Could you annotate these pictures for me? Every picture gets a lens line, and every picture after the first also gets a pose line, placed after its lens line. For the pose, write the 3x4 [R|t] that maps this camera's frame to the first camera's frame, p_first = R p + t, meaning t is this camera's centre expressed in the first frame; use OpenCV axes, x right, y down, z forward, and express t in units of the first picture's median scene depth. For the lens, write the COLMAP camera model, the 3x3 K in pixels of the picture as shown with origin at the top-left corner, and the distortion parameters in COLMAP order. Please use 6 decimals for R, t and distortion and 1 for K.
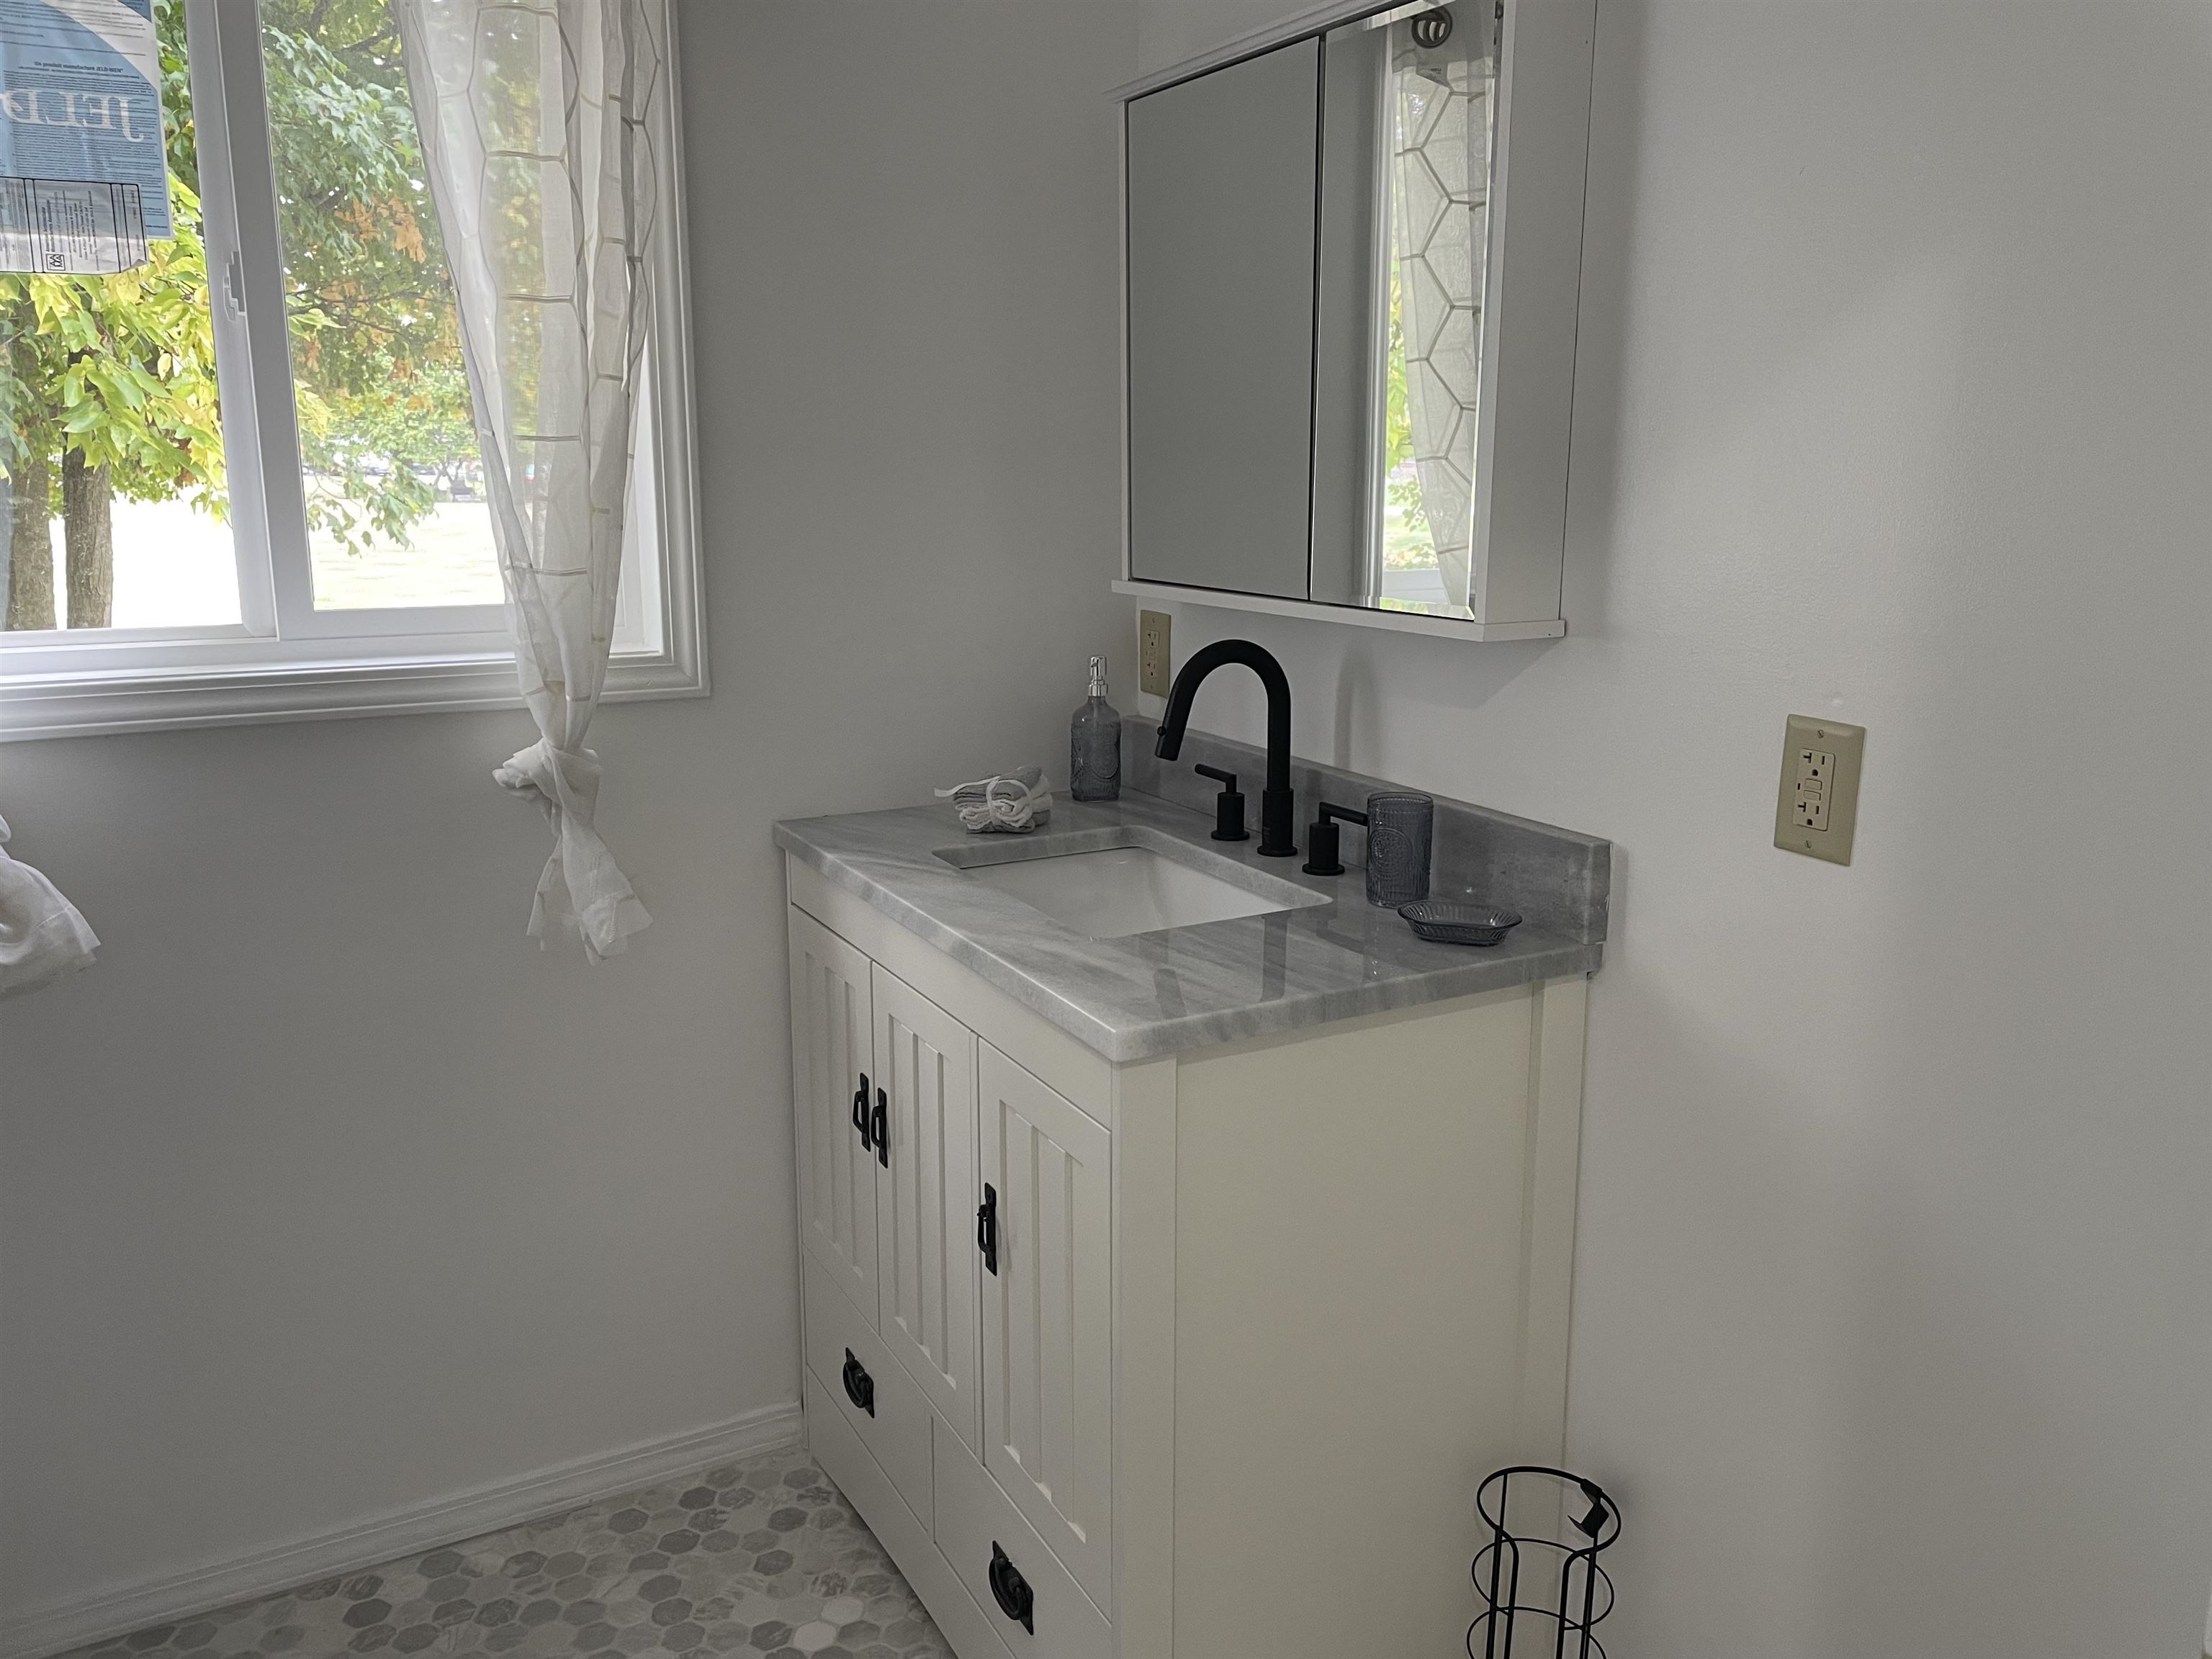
lens RADIAL K [[1697.1, 0, 1098.0], [0, 1697.1, 809.2], [0, 0, 1]] dist [0.121863, -0.130941]
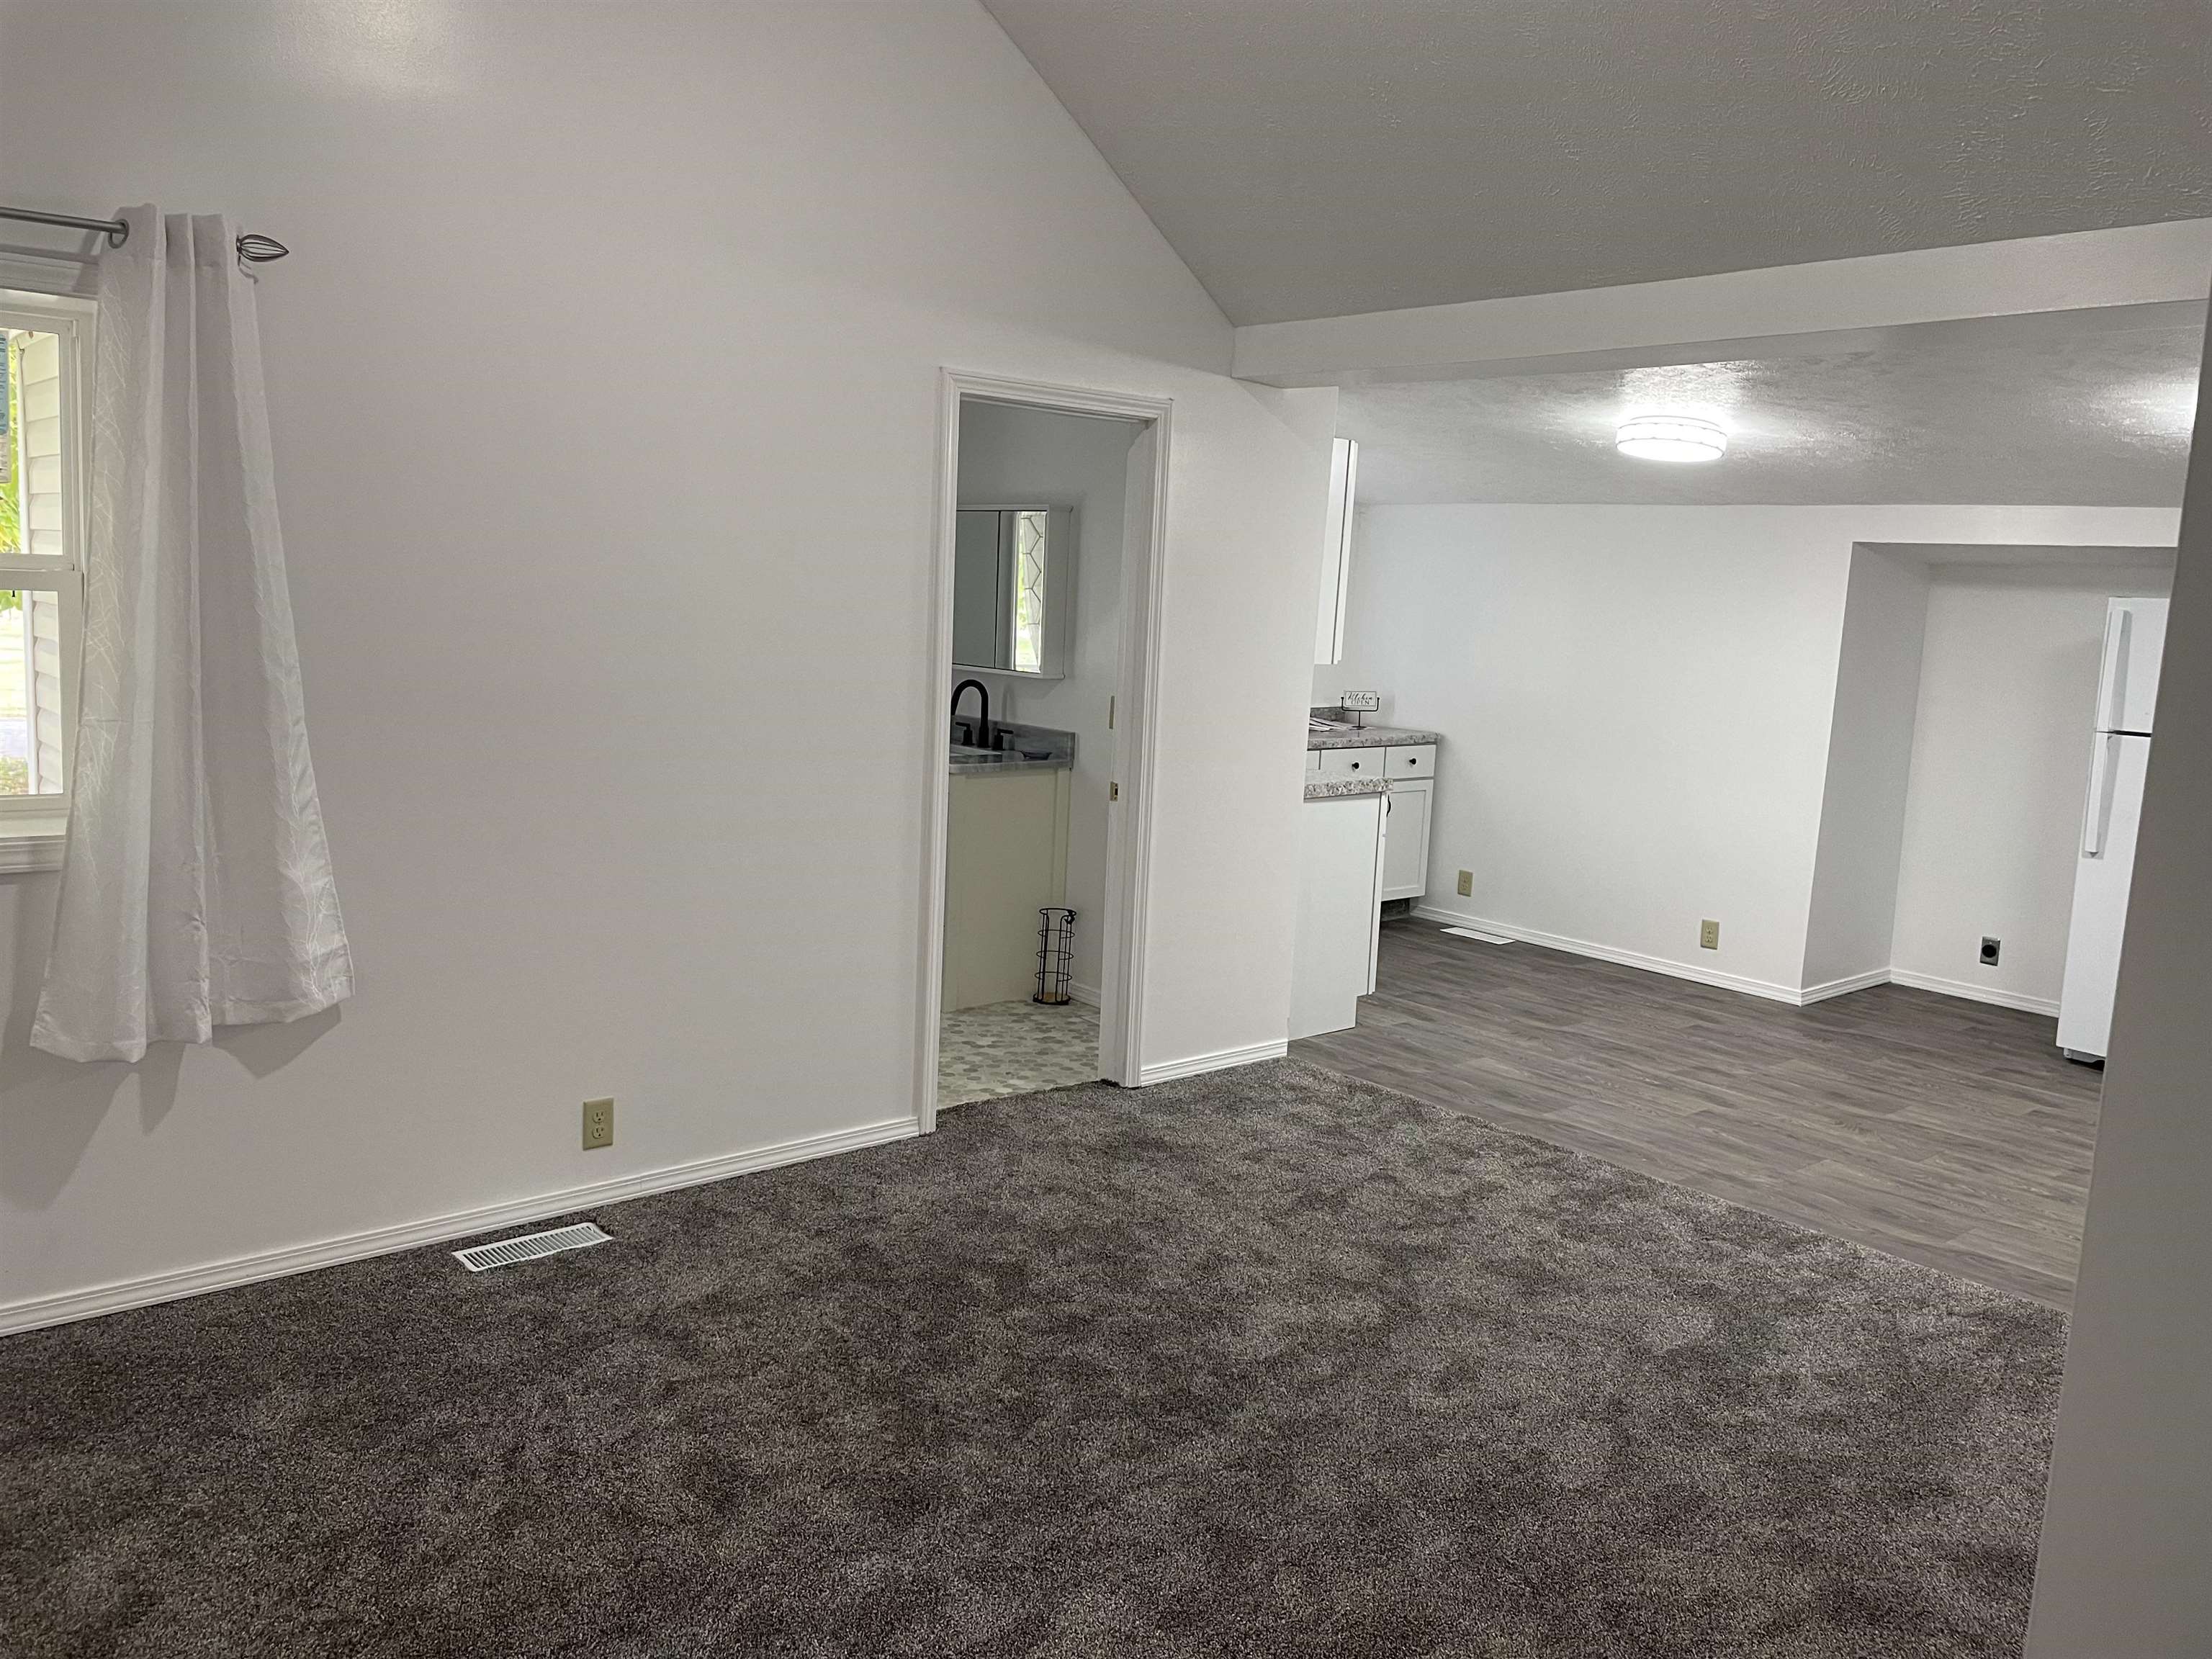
lens RADIAL K [[1697.1, 0, 1109.7], [0, 1697.1, 812.2], [0, 0, 1]] dist [0.121863, -0.130941]
pose [[0.976169, 0.019145, 0.216165, -0.367955], [-0.003333, 0.997306, -0.073276, 0.400270], [-0.216986, 0.070809, 0.973603, -2.257952]]
